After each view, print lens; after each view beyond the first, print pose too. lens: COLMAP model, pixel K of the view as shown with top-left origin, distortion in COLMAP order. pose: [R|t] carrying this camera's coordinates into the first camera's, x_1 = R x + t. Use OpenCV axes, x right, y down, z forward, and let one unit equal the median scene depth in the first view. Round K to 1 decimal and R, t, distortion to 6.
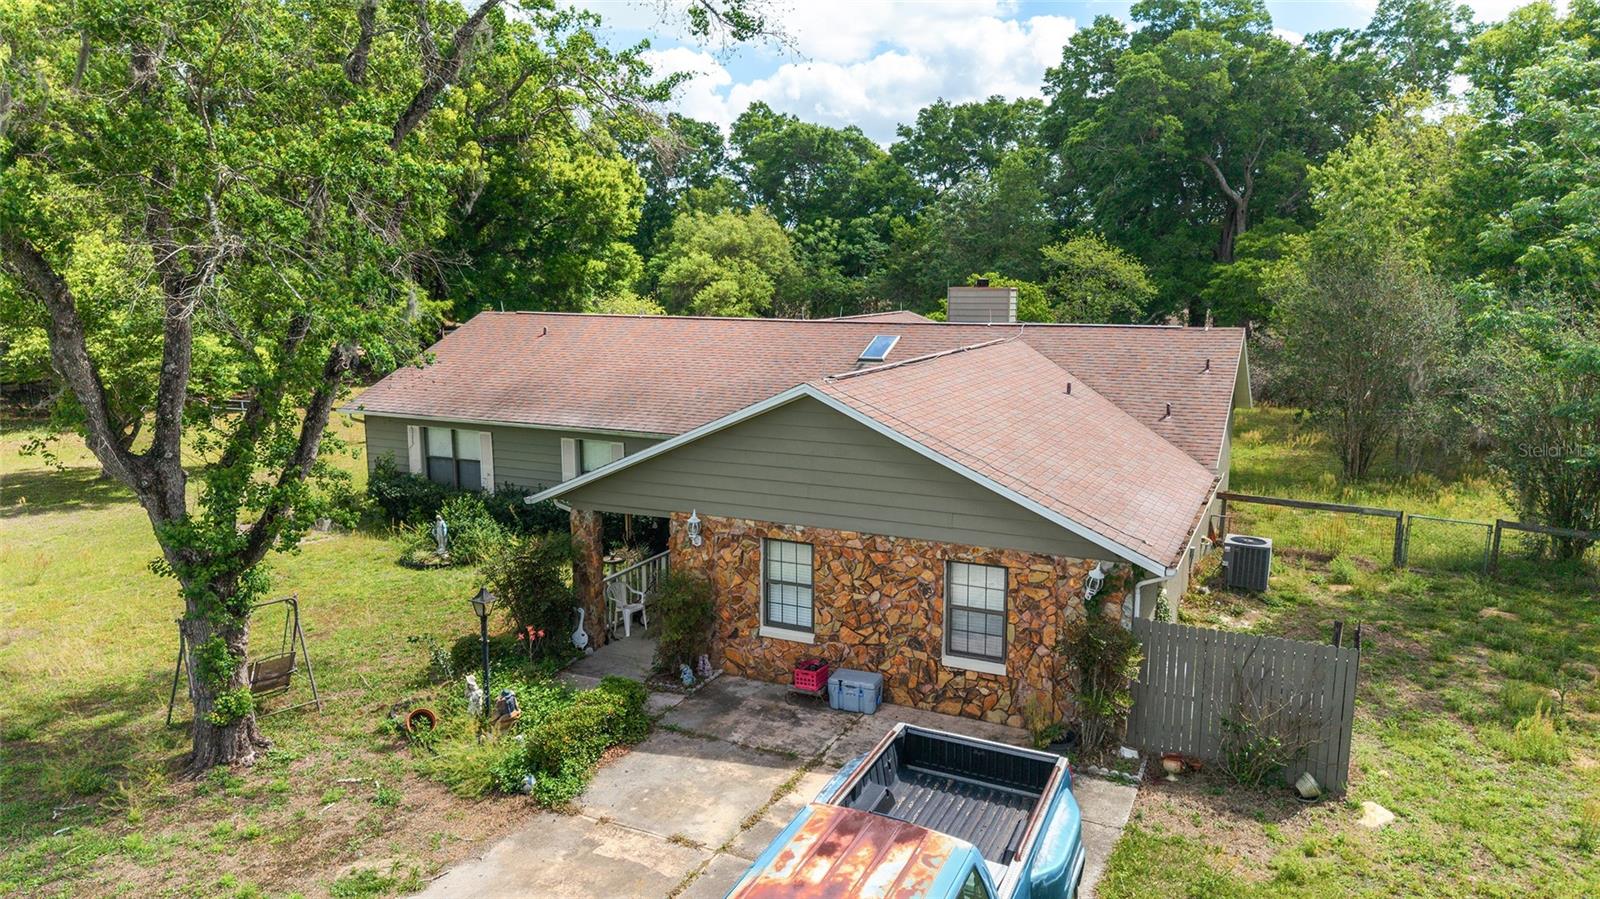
lens RADIAL K [[1068.9, 0, 800.0], [0, 1068.9, 449.5], [0, 0, 1]] dist [0.100920, -0.177444]
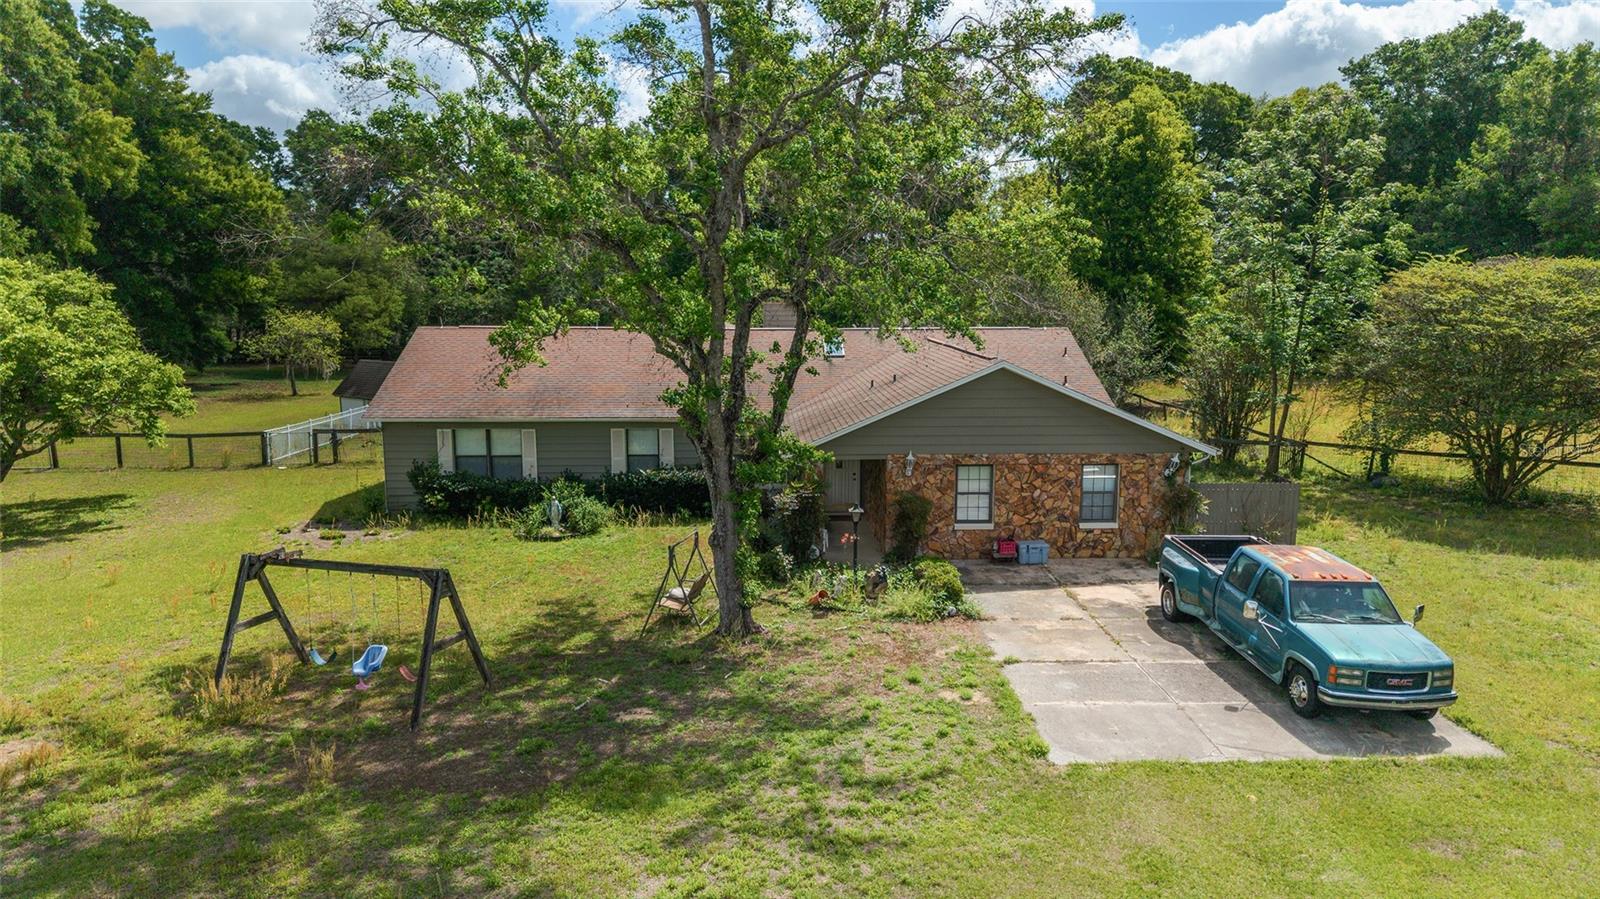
lens RADIAL K [[1068.9, 0, 800.0], [0, 1068.9, 449.5], [0, 0, 1]] dist [0.100920, -0.177444]
pose [[0.883350, -0.069289, 0.463563, -0.971720], [0.075671, 0.997121, 0.004843, 0.037005], [-0.462565, 0.030800, 0.886050, -0.264760]]
